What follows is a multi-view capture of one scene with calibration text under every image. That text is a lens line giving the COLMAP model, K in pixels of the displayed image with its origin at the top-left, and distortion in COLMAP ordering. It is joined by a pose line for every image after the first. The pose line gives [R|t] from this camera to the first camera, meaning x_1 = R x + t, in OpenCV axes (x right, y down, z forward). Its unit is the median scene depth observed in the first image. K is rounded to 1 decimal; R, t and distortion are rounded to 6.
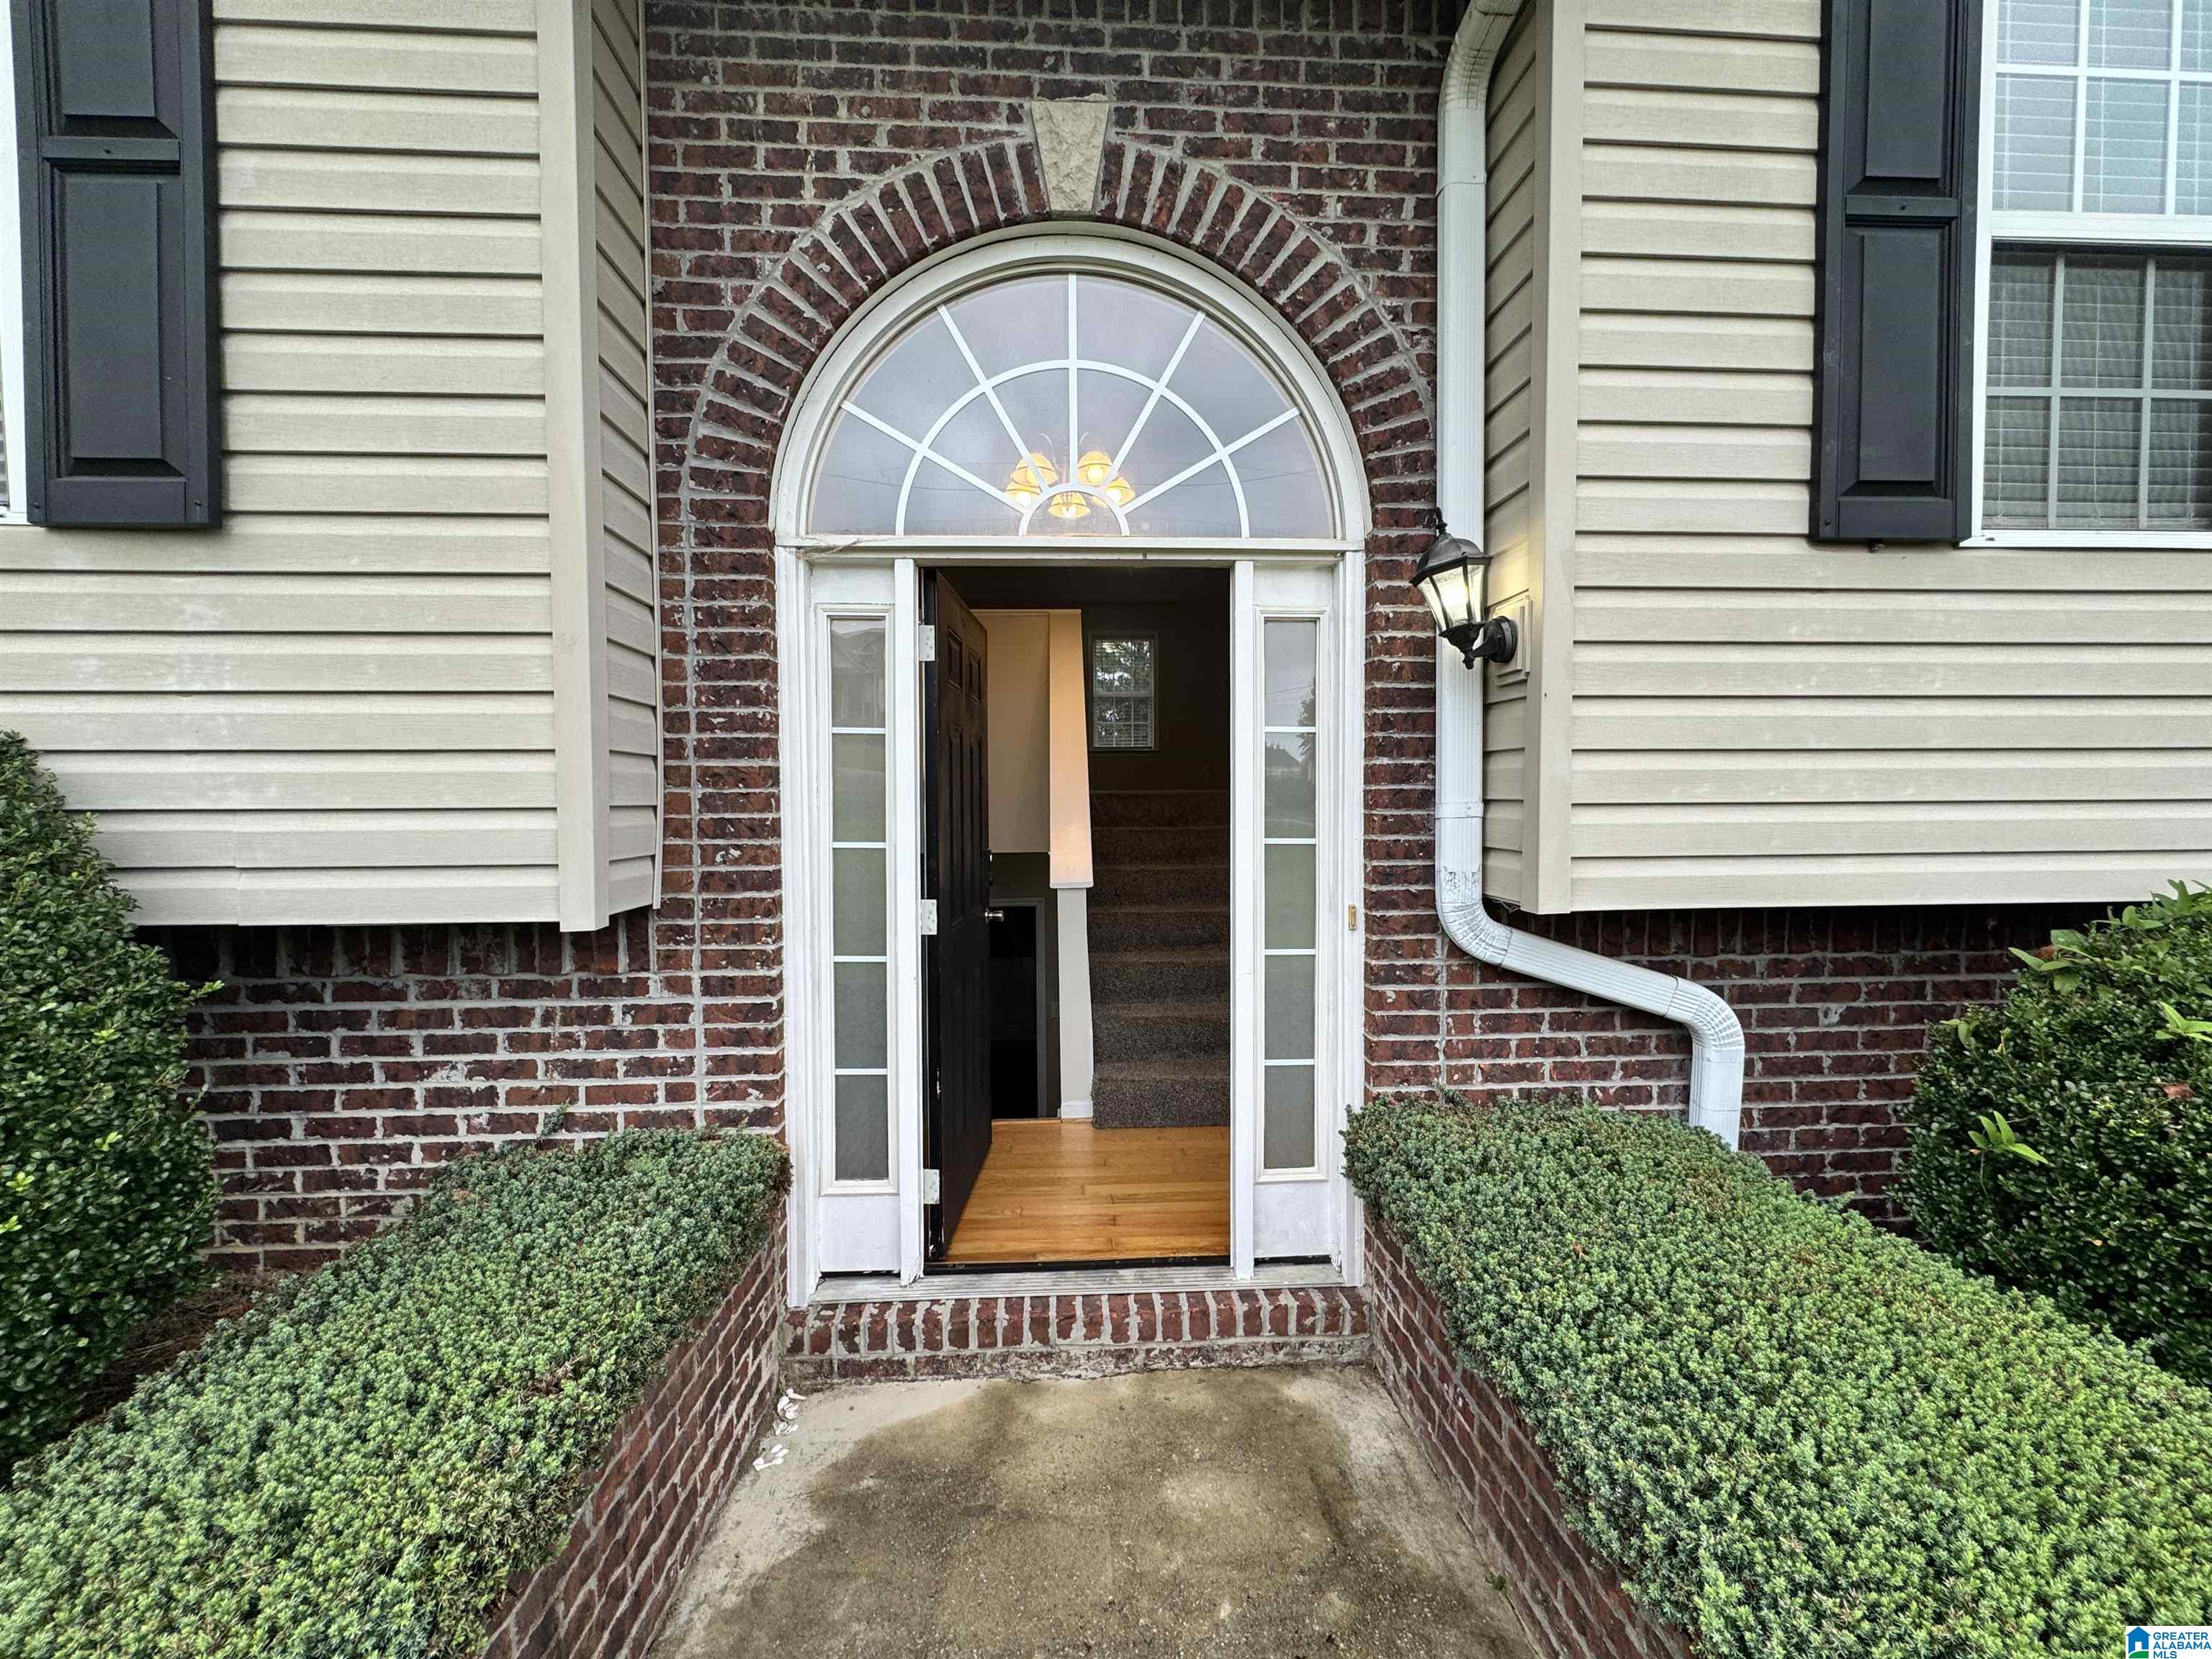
lens RADIAL K [[893.5, 0, 1096.2], [0, 893.5, 829.7], [0, 0, 1]] dist [-0.000066, 0.000438]
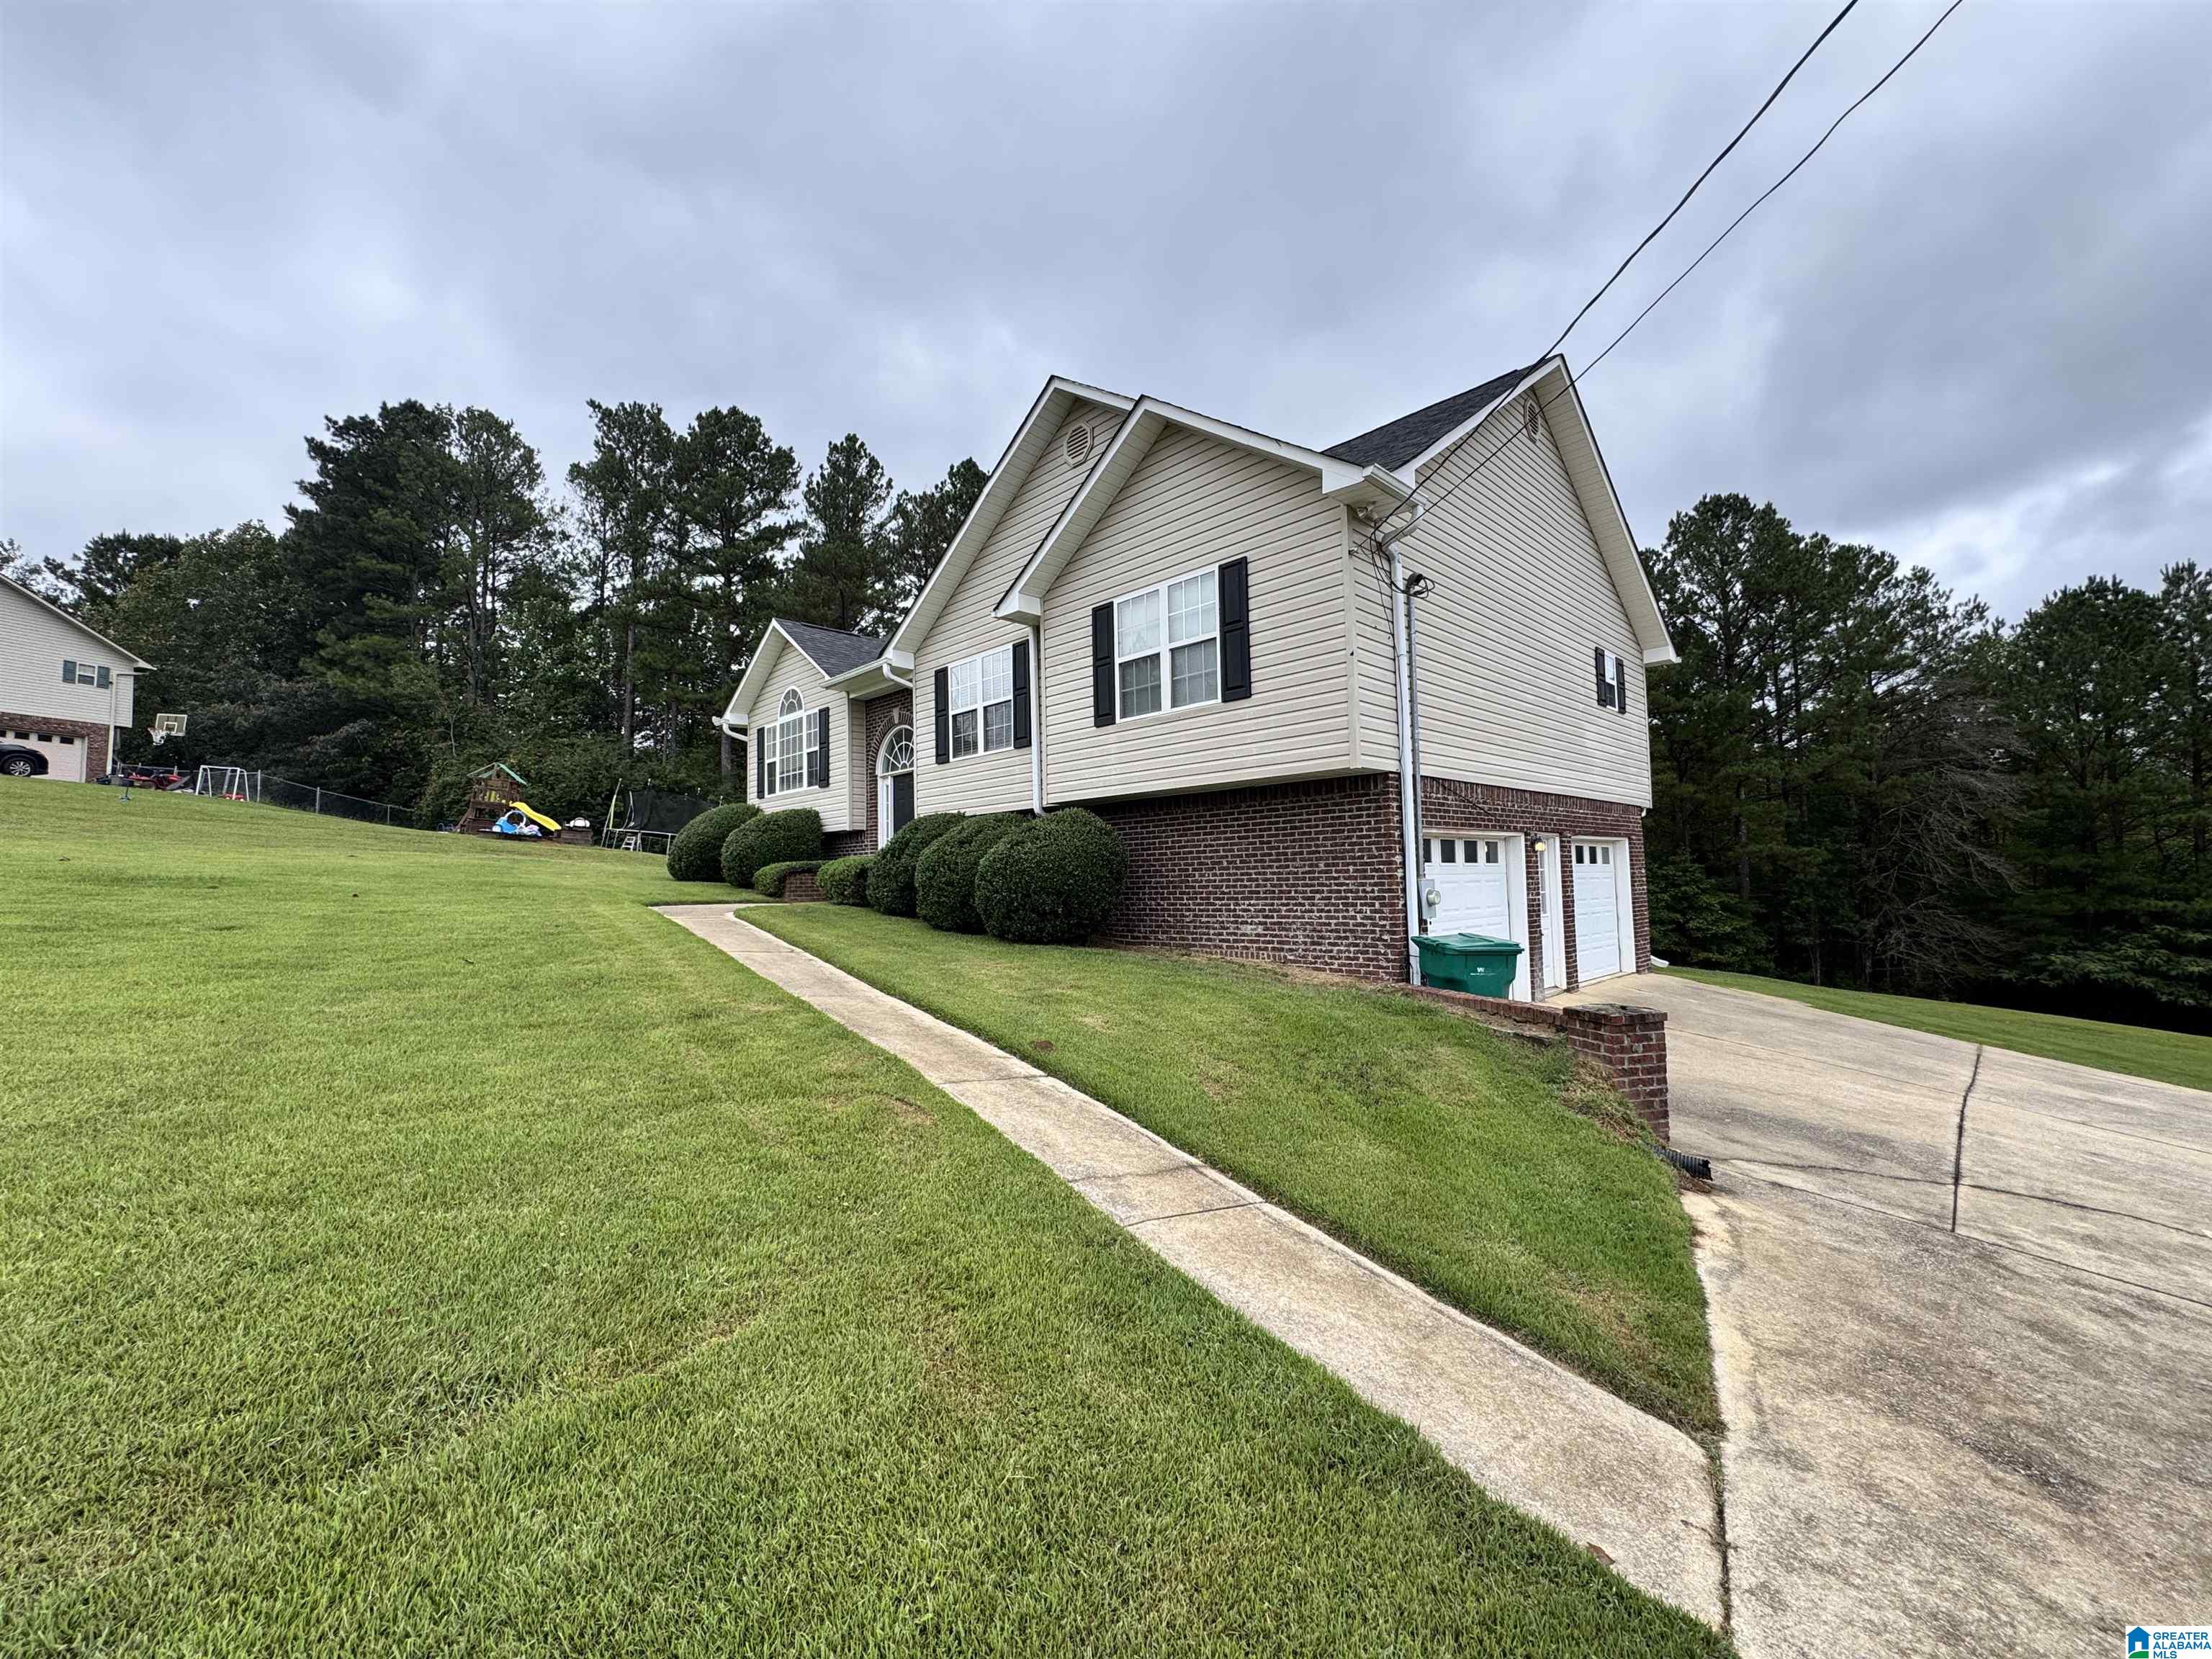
lens RADIAL K [[882.2, 0, 1106.0], [0, 882.2, 829.5], [0, 0, 1]] dist [-0.002607, -0.000333]
pose [[0.660290, -0.046798, -0.749551, 5.705276], [-0.008571, 0.997522, -0.069831, 0.530556], [0.750962, 0.052534, 0.658253, -2.038307]]
